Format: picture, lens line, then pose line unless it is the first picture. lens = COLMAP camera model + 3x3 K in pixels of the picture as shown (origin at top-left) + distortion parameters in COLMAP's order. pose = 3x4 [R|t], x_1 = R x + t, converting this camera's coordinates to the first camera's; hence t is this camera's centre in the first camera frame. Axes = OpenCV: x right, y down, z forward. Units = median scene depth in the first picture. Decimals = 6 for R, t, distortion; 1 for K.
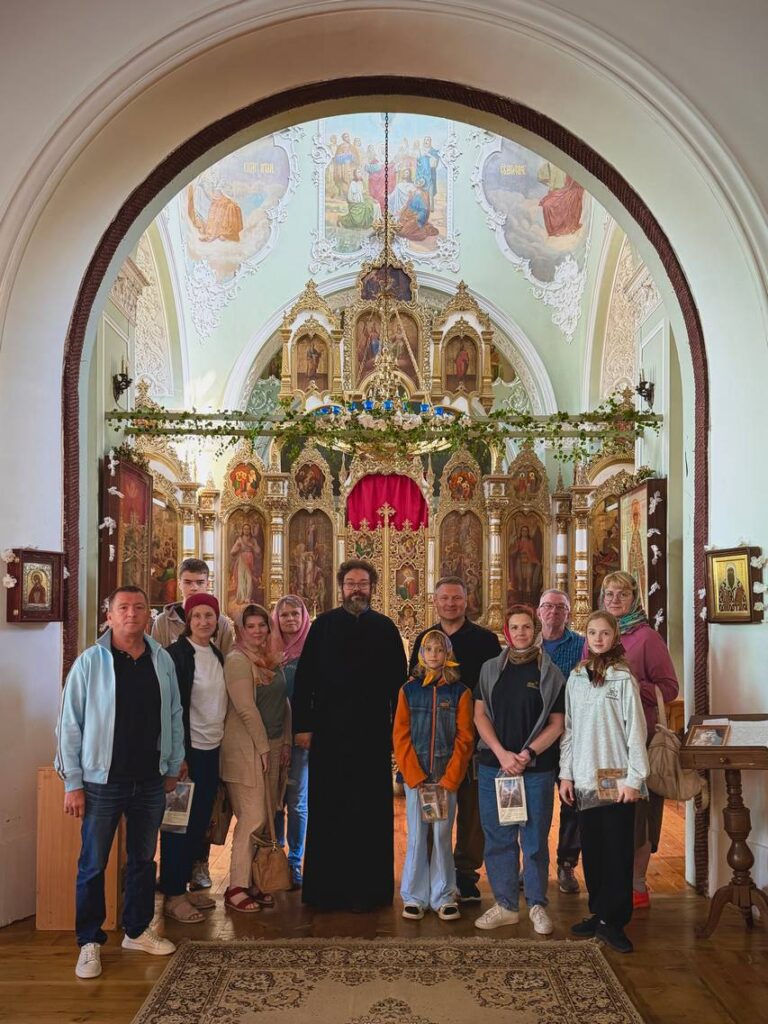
lens RADIAL K [[846.3, 0, 384.0], [0, 846.3, 512.0], [0, 0, 1]] dist [0.004811, 0.000457]
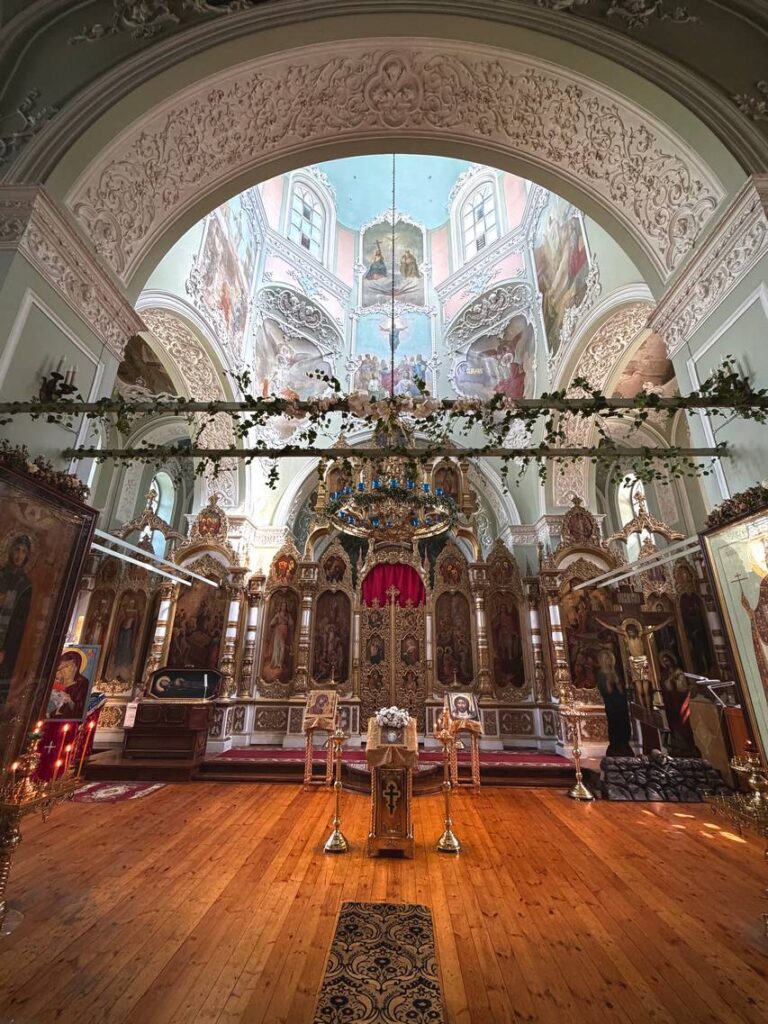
lens RADIAL K [[416.8, 0, 384.0], [0, 416.8, 512.0], [0, 0, 1]] dist [0.001948, 0.000045]
pose [[0.999753, -0.000785, -0.022203, 0.003445], [-0.004380, 0.972797, -0.231617, 0.027677], [0.021781, 0.231657, 0.972554, 0.361898]]
